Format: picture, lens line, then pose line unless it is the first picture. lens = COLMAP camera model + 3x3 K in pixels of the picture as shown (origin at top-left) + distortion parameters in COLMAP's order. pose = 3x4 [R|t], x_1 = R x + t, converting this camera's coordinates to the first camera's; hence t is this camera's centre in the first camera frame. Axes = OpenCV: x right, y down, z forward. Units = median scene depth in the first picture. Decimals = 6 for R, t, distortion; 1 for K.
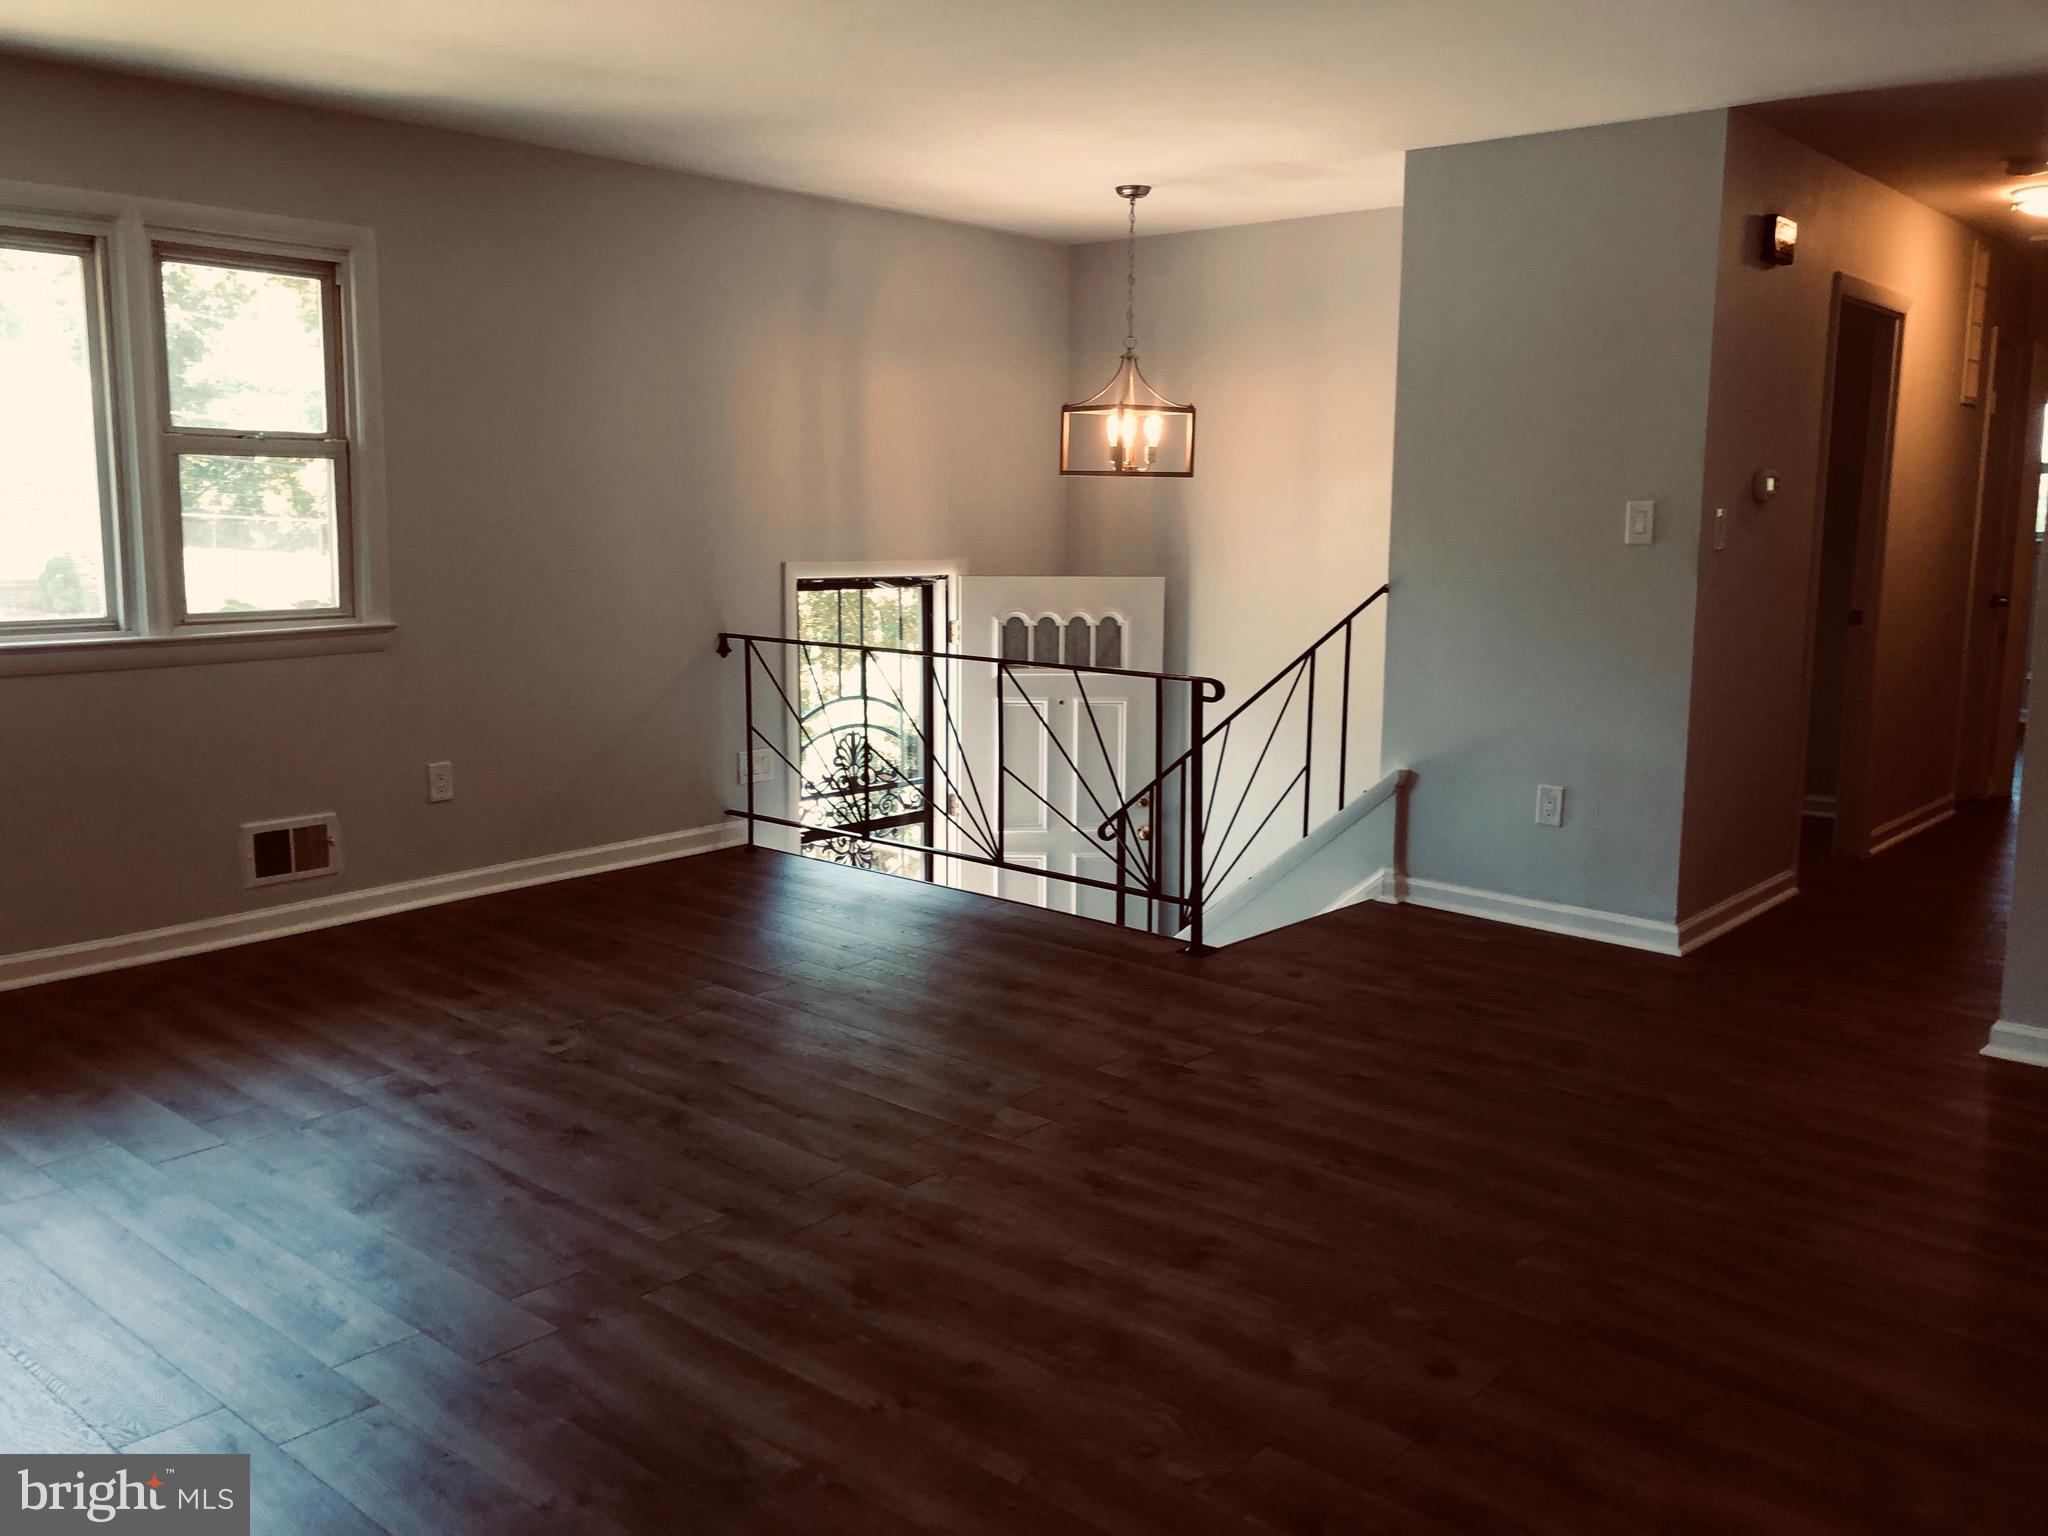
lens RADIAL K [[1688.0, 0, 999.1], [0, 1688.0, 731.4], [0, 0, 1]] dist [0.042606, -0.078505]
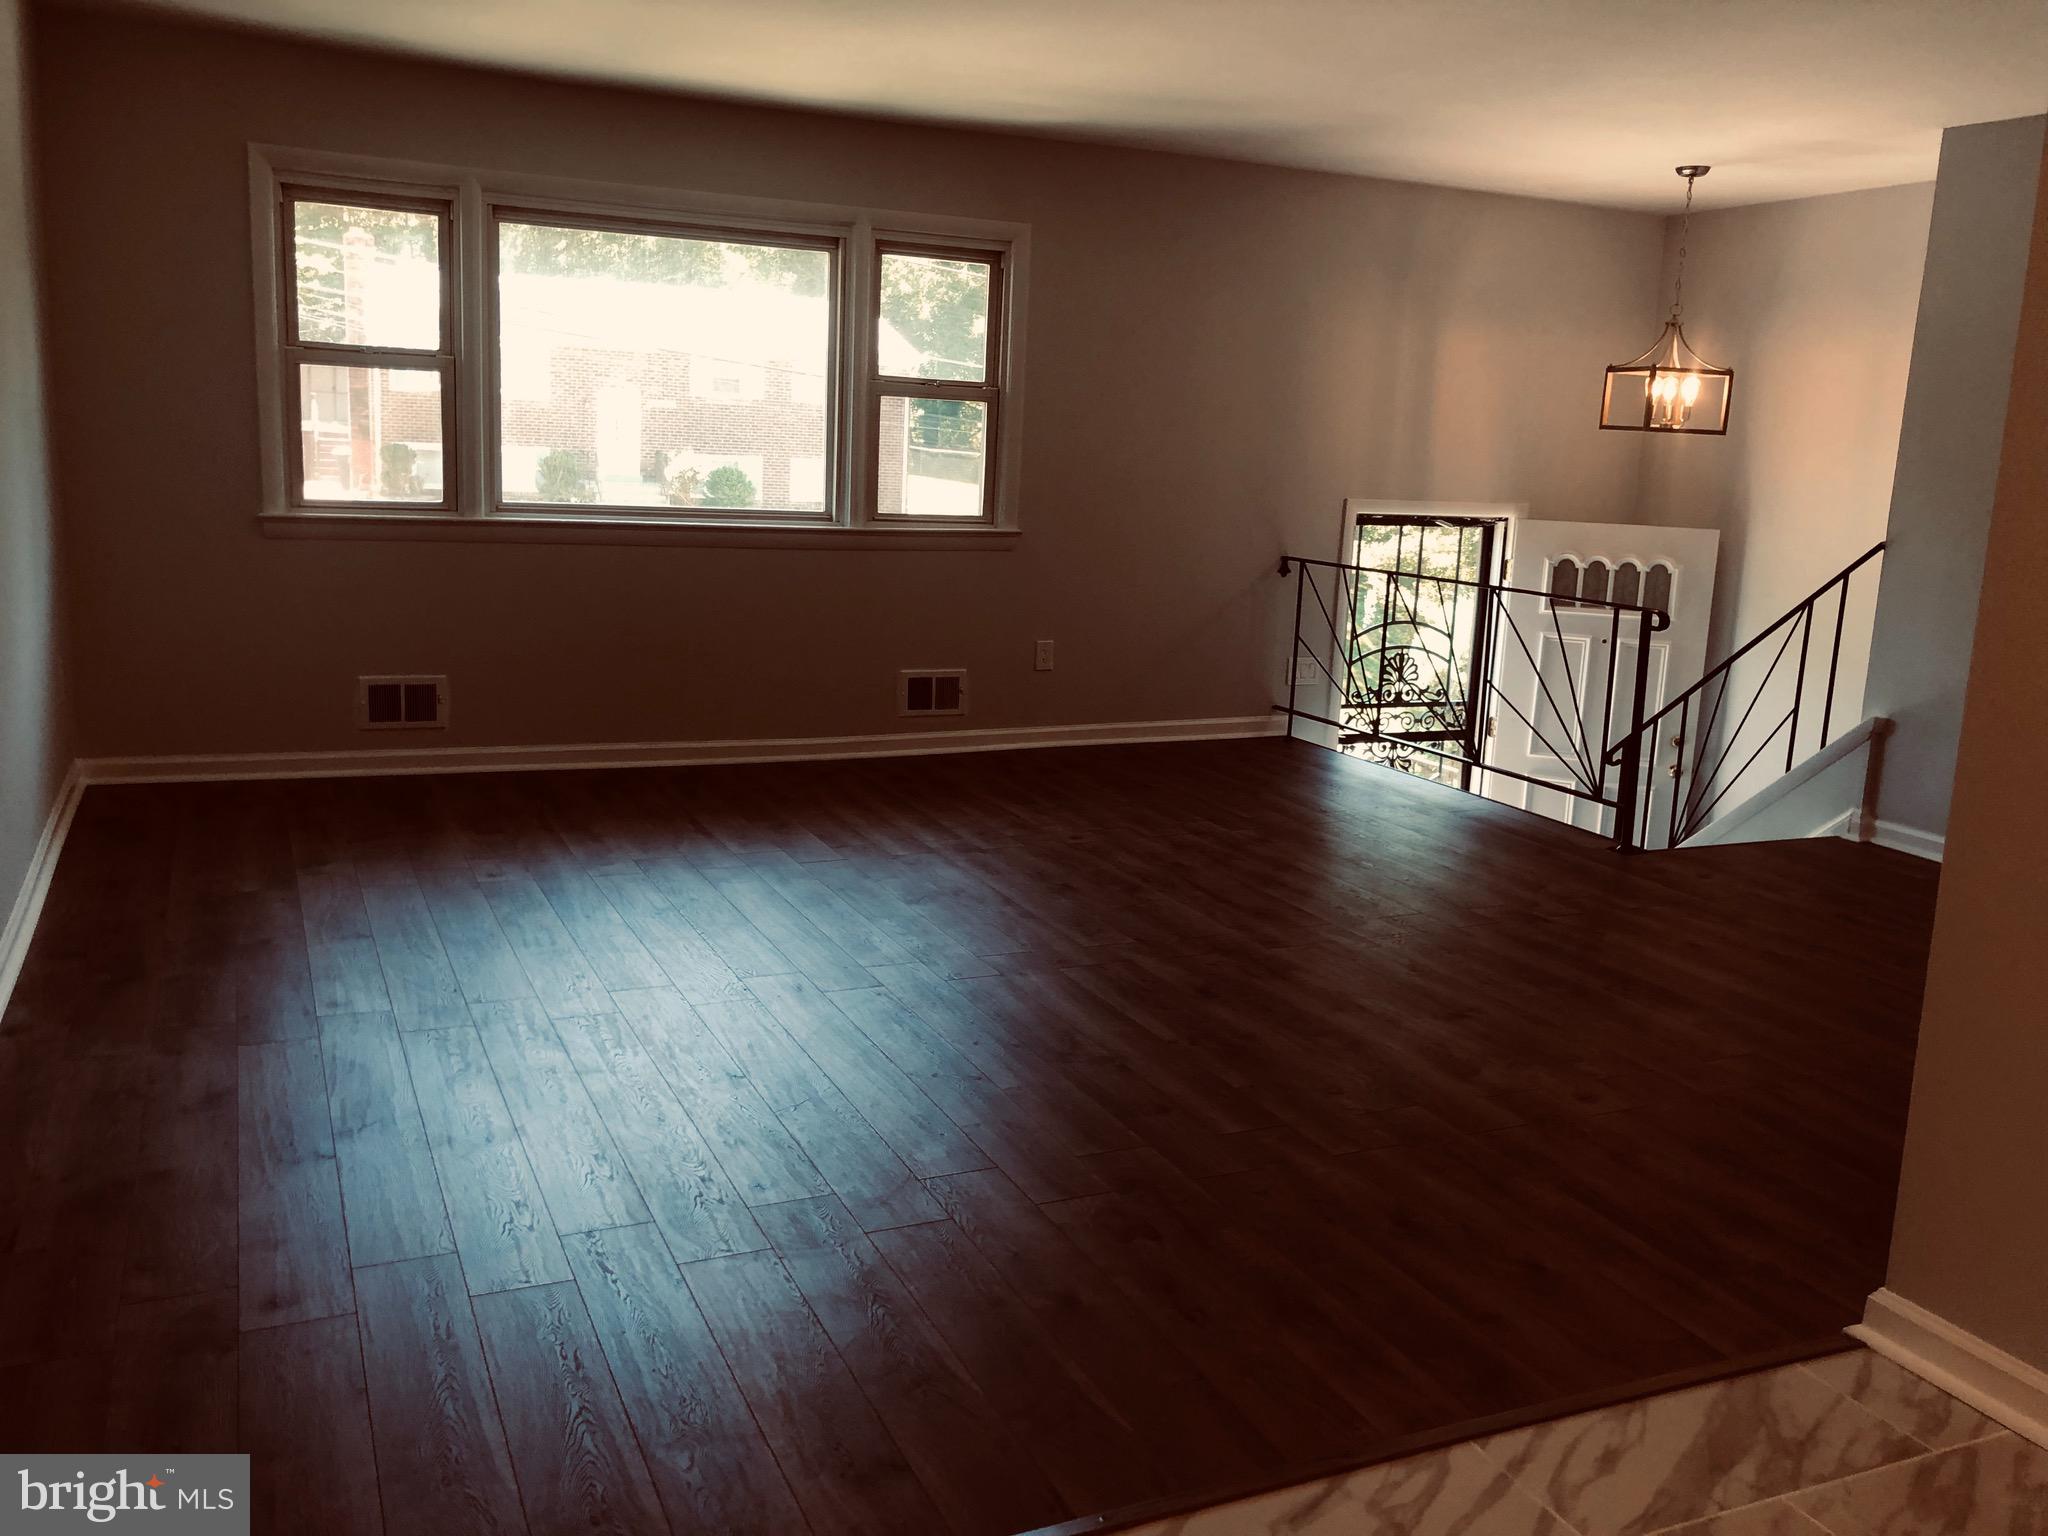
lens RADIAL K [[1688.0, 0, 1005.1], [0, 1688.0, 729.1], [0, 0, 1]] dist [0.042606, -0.078505]
pose [[0.912232, 0.100032, -0.397274, 0.160935], [-0.088884, 0.994959, 0.046427, 0.029282], [0.399915, -0.007041, 0.916525, -0.195597]]
